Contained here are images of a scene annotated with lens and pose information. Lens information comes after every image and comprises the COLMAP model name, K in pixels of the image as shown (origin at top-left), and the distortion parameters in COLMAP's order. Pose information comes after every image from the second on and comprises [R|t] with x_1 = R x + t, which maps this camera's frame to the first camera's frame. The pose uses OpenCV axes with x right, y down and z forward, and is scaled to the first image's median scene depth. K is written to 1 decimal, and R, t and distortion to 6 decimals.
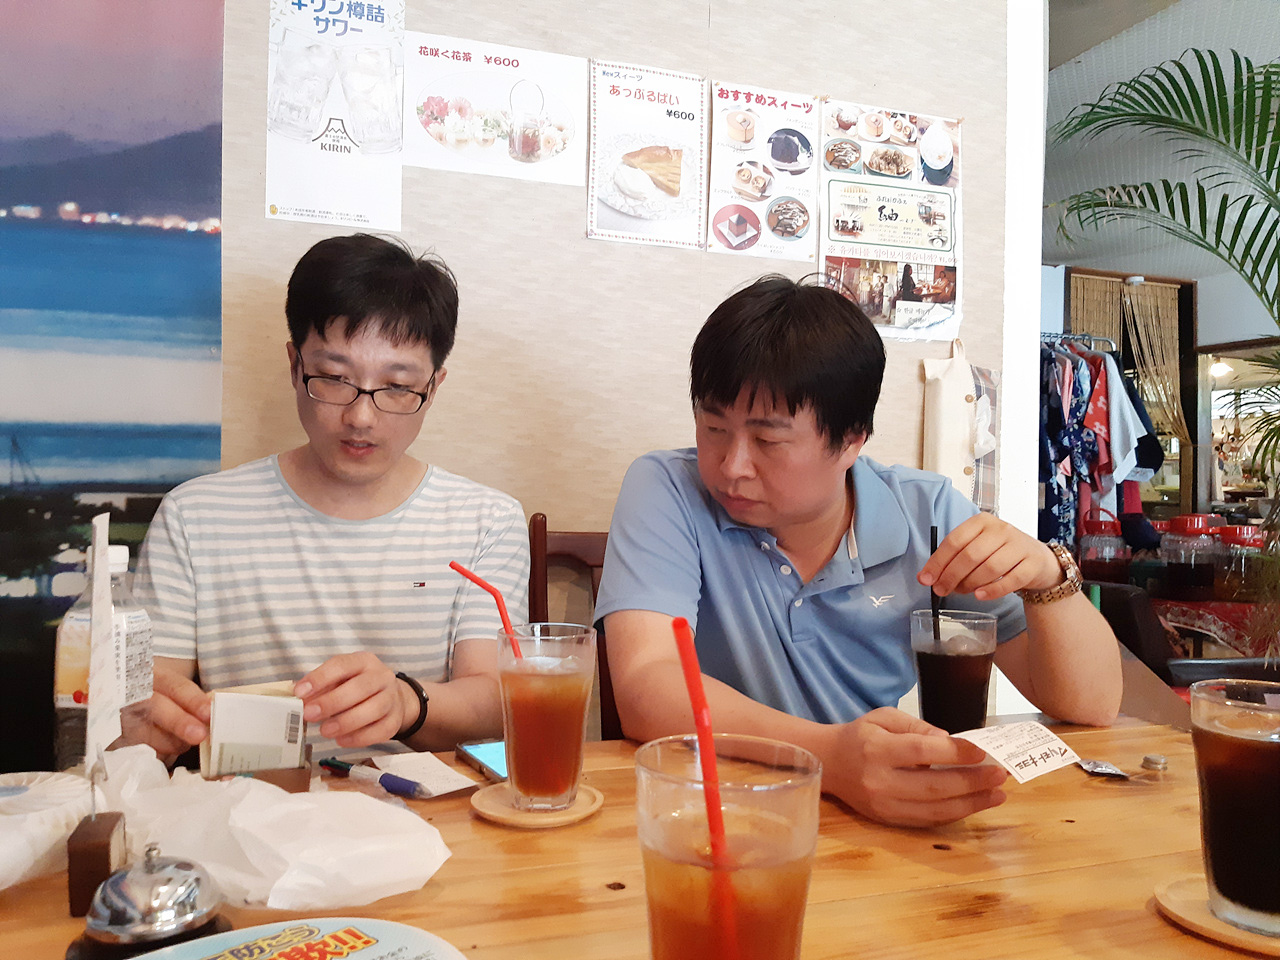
lens RADIAL K [[1044.3, 0, 632.8], [0, 1044.3, 506.7], [0, 0, 1]] dist [-0.011134, -0.006588]
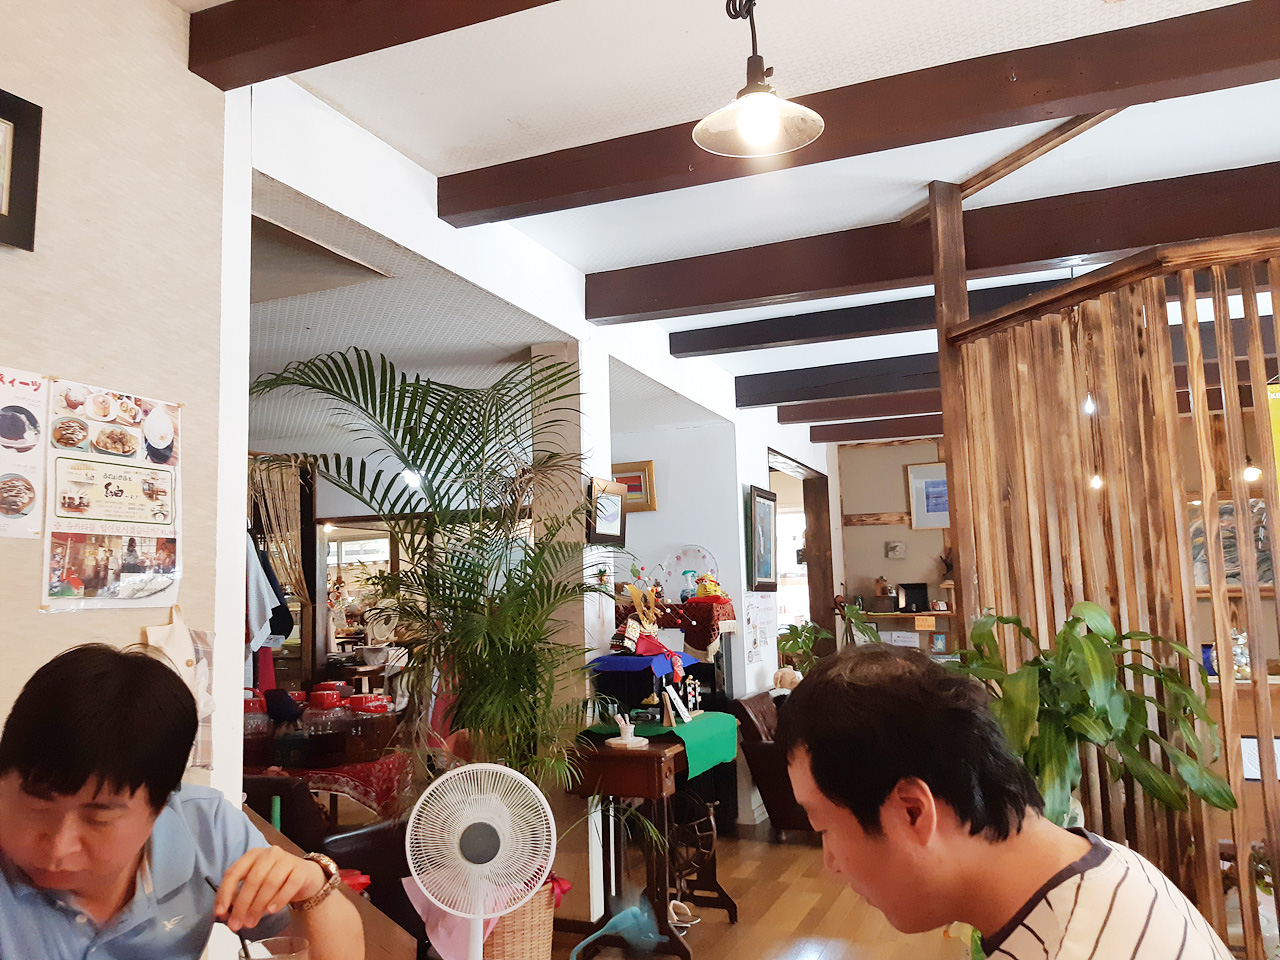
lens RADIAL K [[1044.3, 0, 638.4], [0, 1044.3, 479.0], [0, 0, 1]] dist [-0.011134, -0.006588]
pose [[0.685297, 0.058899, 0.725878, -0.153054], [0.048379, 0.990841, -0.126072, -0.133439], [-0.726655, 0.121514, 0.676171, -0.092496]]
